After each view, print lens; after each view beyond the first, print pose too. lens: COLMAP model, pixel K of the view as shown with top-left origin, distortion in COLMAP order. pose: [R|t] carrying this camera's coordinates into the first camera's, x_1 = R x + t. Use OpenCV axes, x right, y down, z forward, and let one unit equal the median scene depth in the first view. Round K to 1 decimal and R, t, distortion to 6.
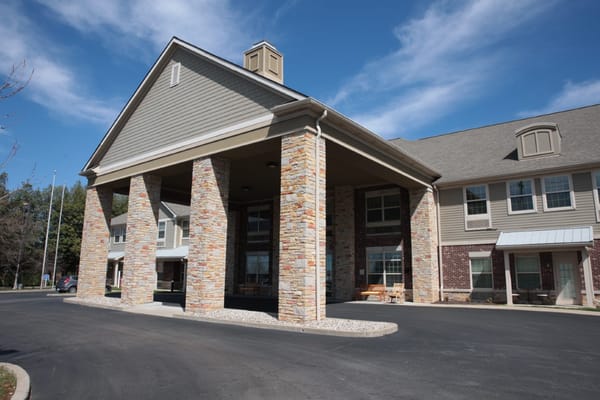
lens RADIAL K [[411.5, 0, 301.4], [0, 411.5, 198.6], [0, 0, 1]] dist [-0.131105, 0.093051]
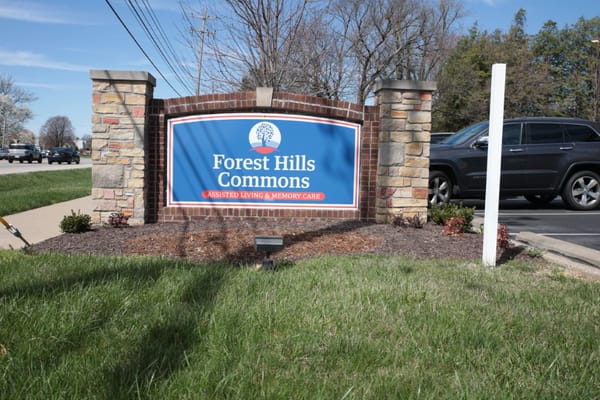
lens RADIAL K [[599.0, 0, 300.0], [0, 599.0, 200.0], [0, 0, 1]] dist [-0.013767, 0.038239]
pose [[0.628507, 0.072188, -0.774447, -0.464018], [0.122417, 0.974094, 0.190146, 0.041876], [0.768110, -0.214313, 0.603388, -0.006105]]
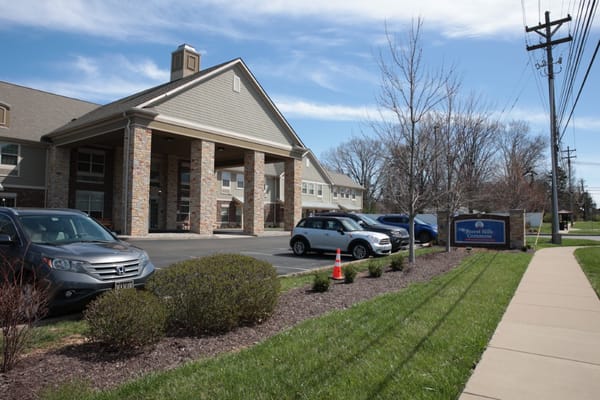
lens RADIAL K [[411.5, 0, 301.4], [0, 411.5, 198.6], [0, 0, 1]] dist [-0.131105, 0.093051]
pose [[-0.025765, 0.047451, 0.998541, -1.800577], [-0.190894, 0.980258, -0.051508, 0.145230], [-0.981272, -0.191943, -0.016198, 0.694100]]
